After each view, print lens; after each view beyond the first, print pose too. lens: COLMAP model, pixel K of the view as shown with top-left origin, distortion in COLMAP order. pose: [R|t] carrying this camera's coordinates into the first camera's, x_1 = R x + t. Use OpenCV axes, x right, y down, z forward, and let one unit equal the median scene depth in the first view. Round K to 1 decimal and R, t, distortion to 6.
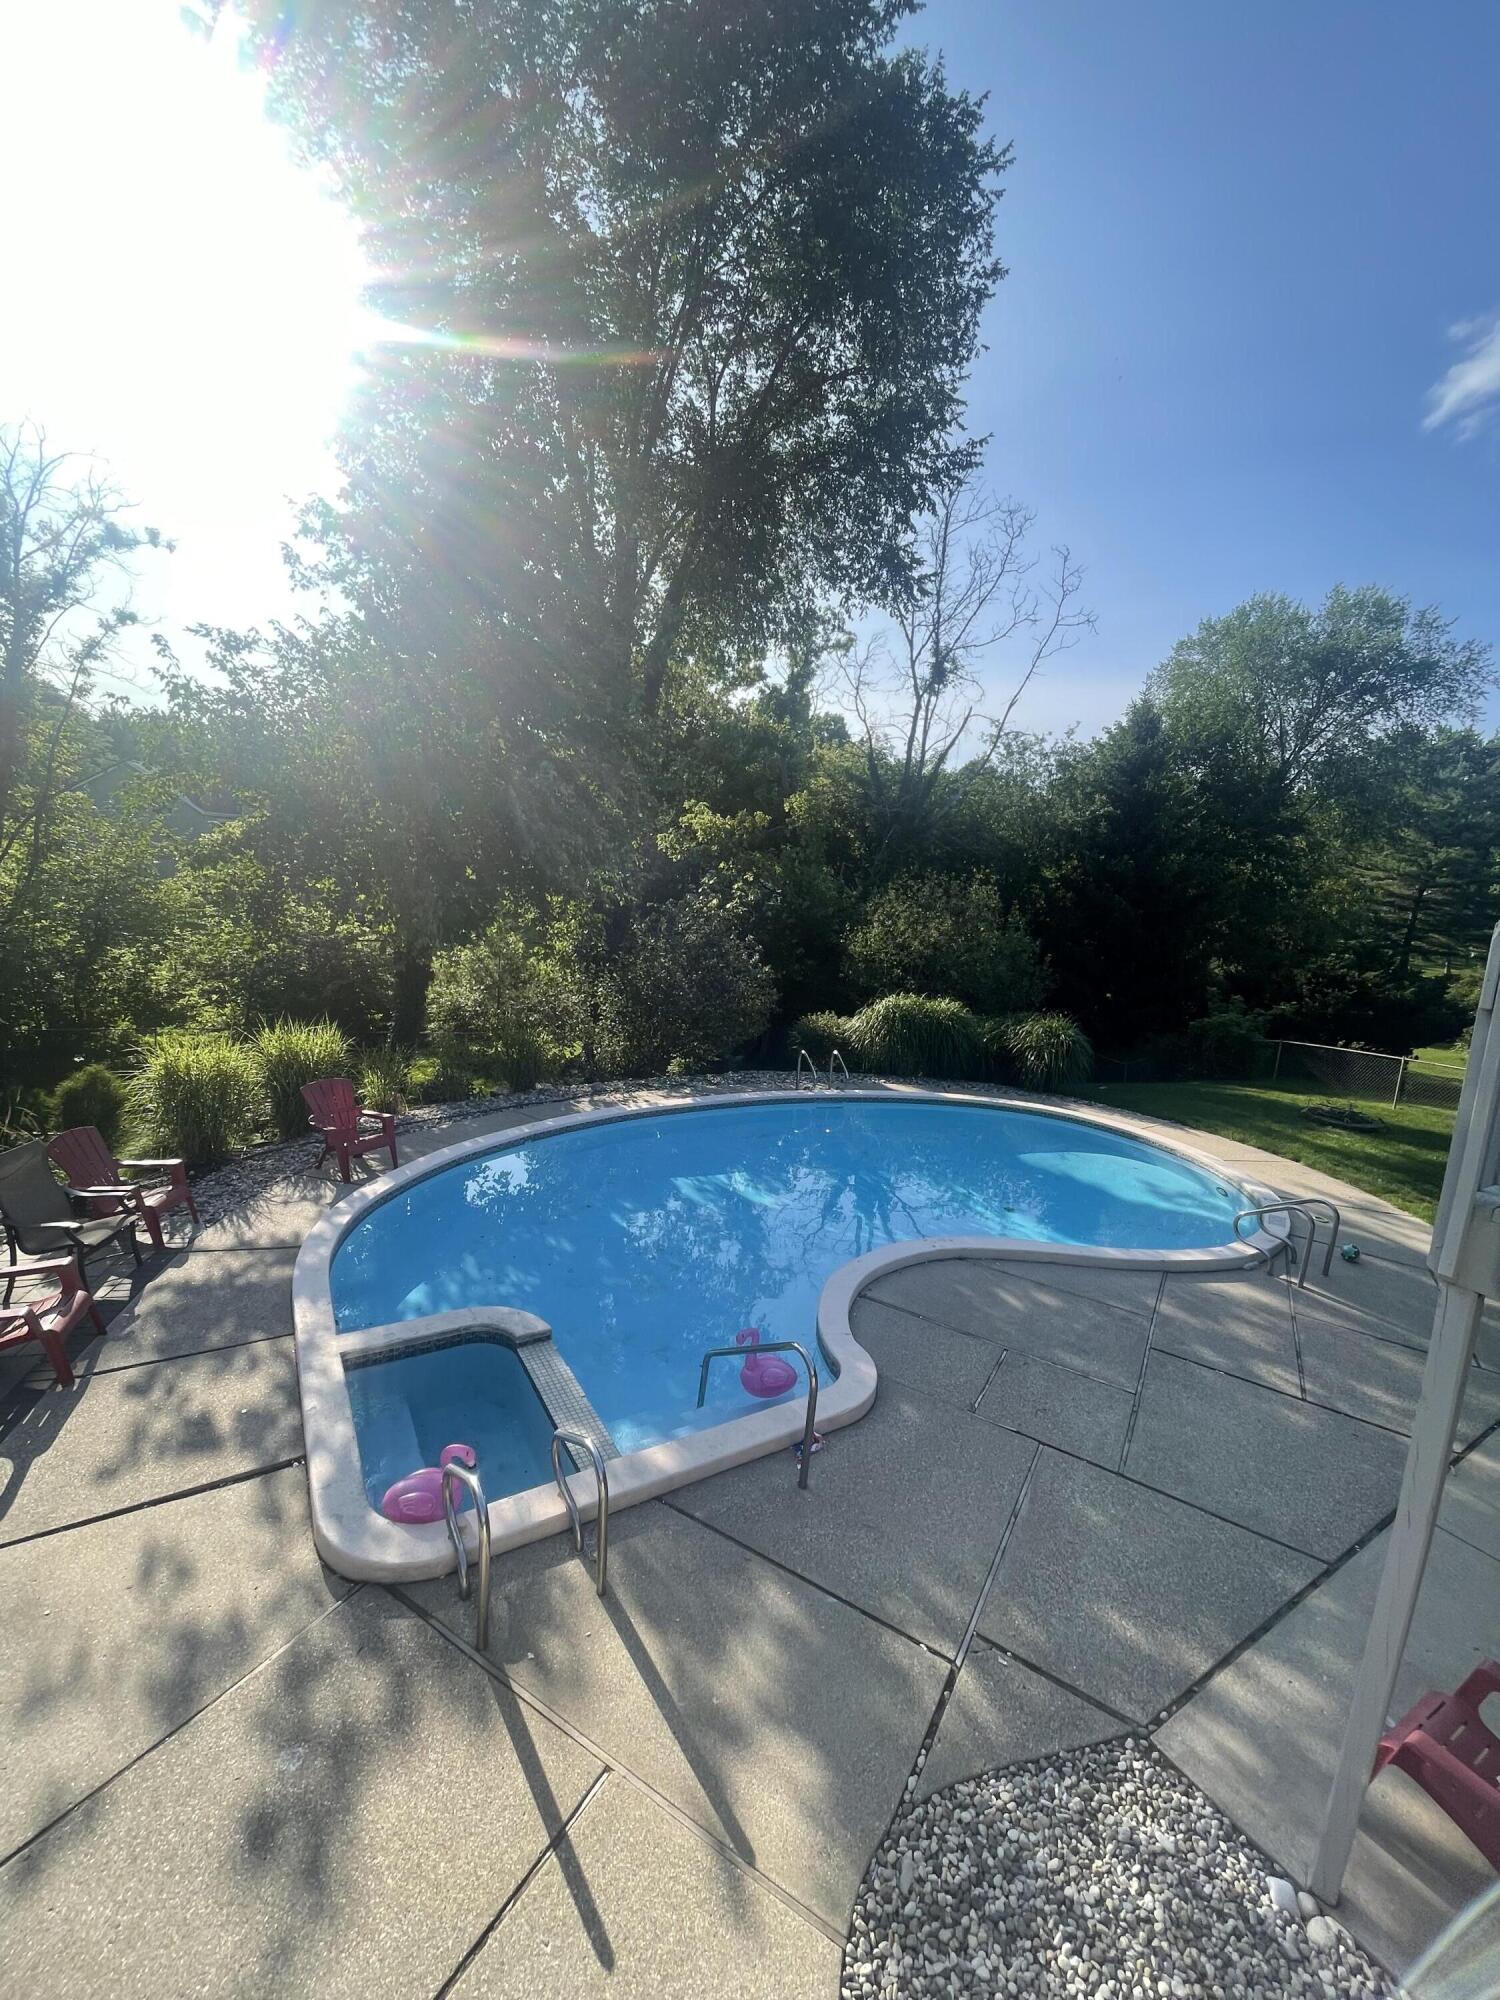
lens RADIAL K [[796.7, 0, 747.8], [0, 796.7, 1000.2], [0, 0, 1]] dist [0.001216, 0.000044]
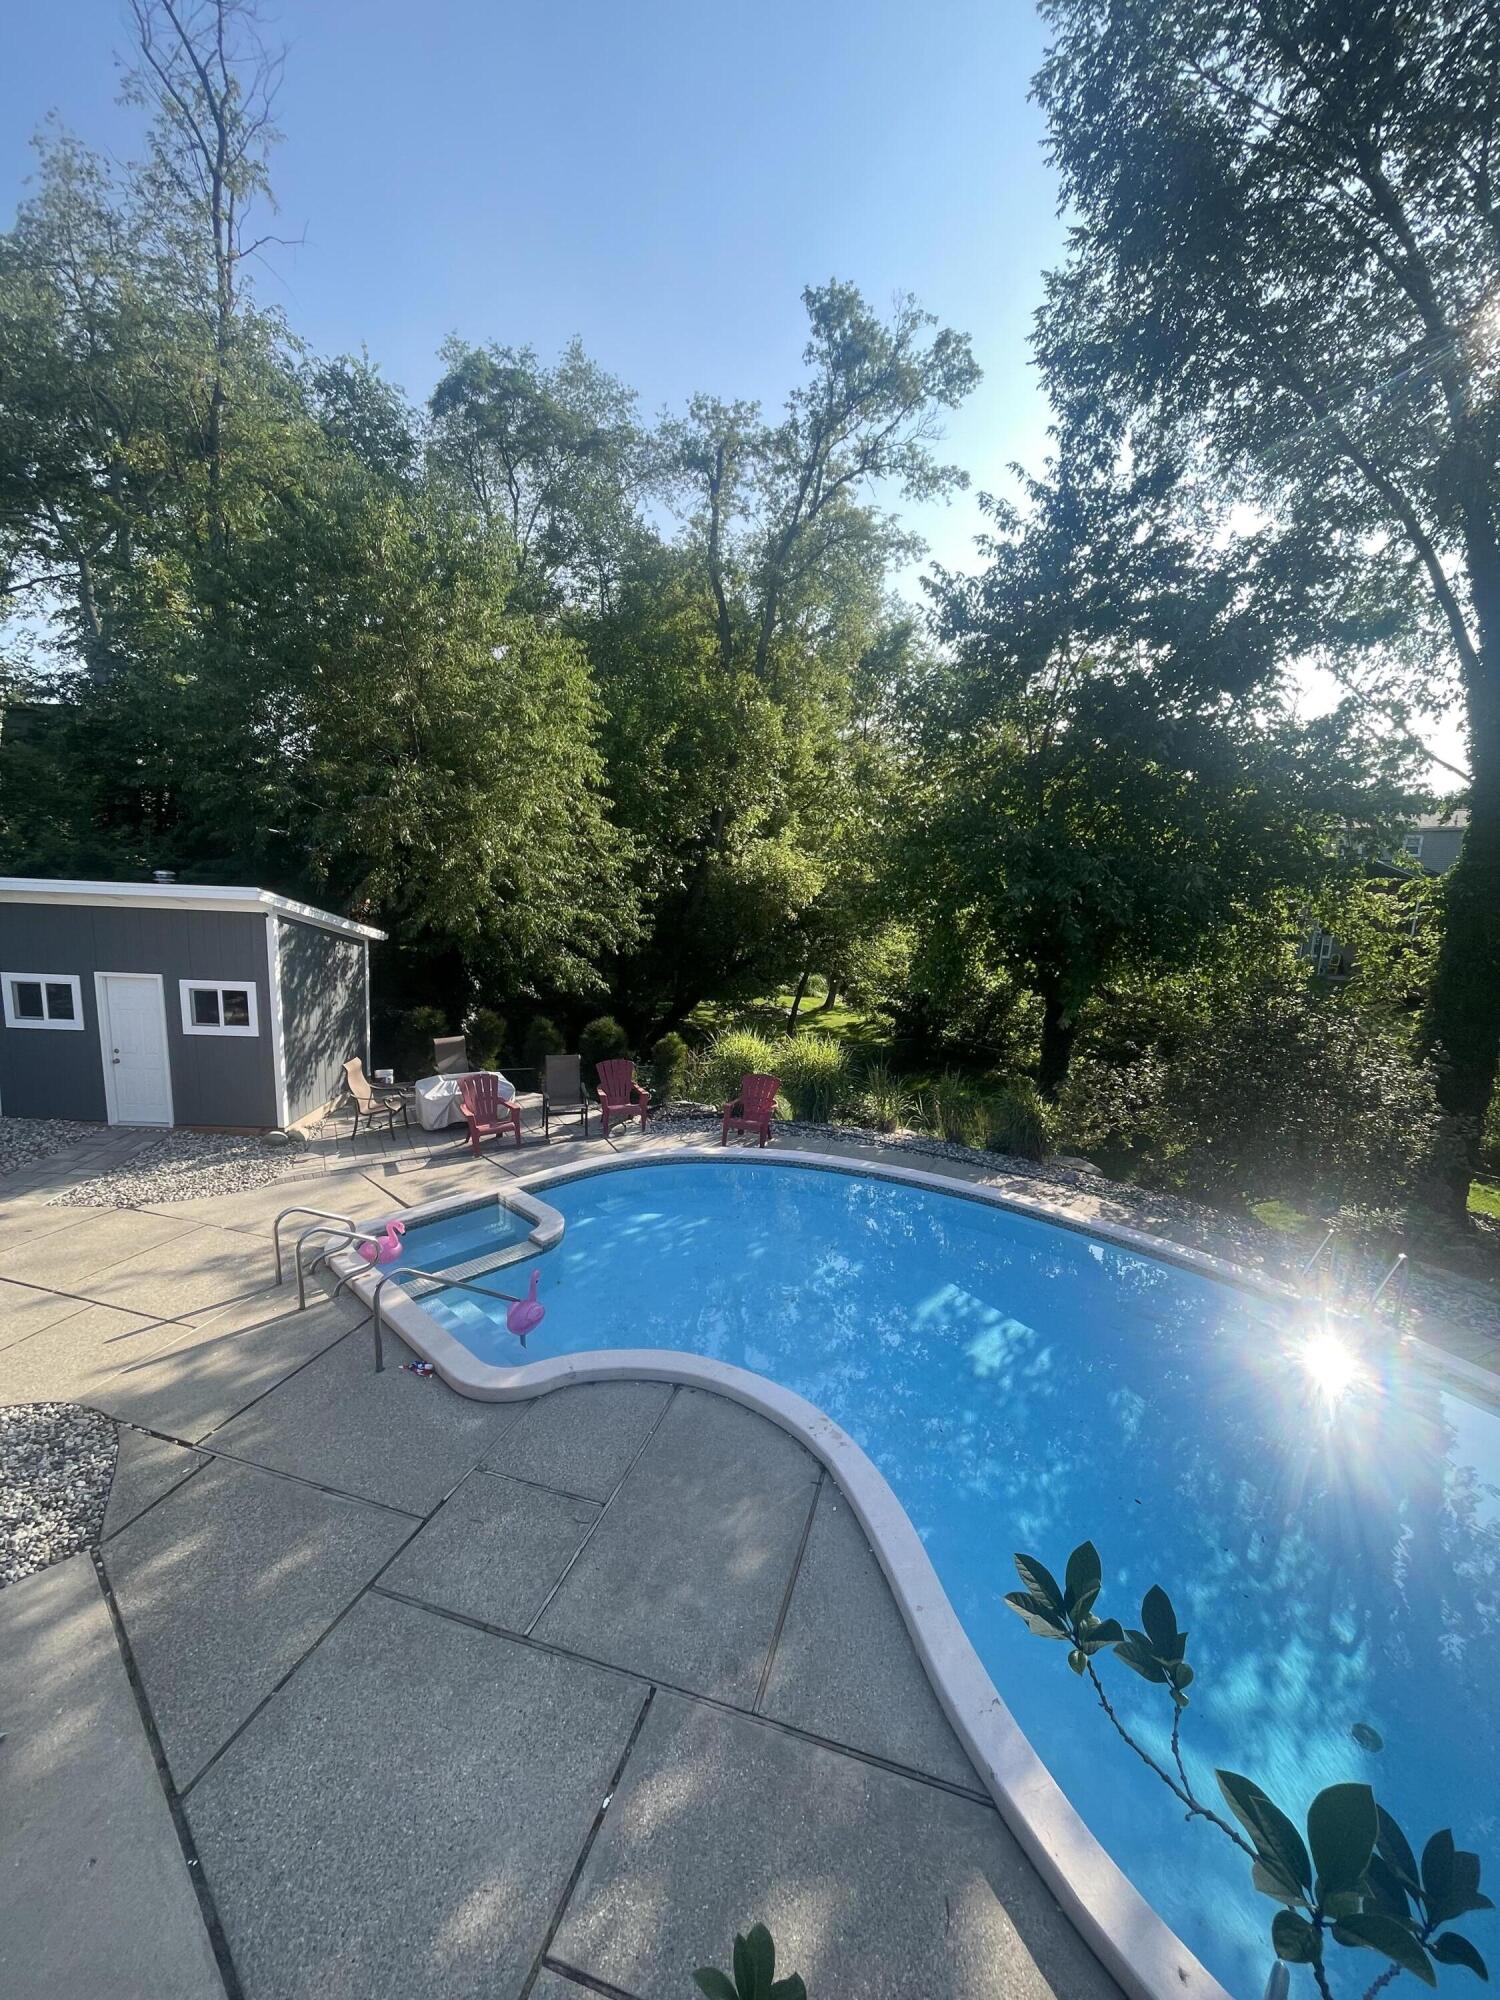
lens RADIAL K [[796.7, 0, 749.3], [0, 796.7, 998.0], [0, 0, 1]] dist [0.001216, 0.000044]
pose [[0.263405, 0.088959, -0.960575, 1.155816], [-0.164857, 0.985242, 0.046037, -0.138595], [0.950495, 0.146231, 0.274183, 0.893632]]
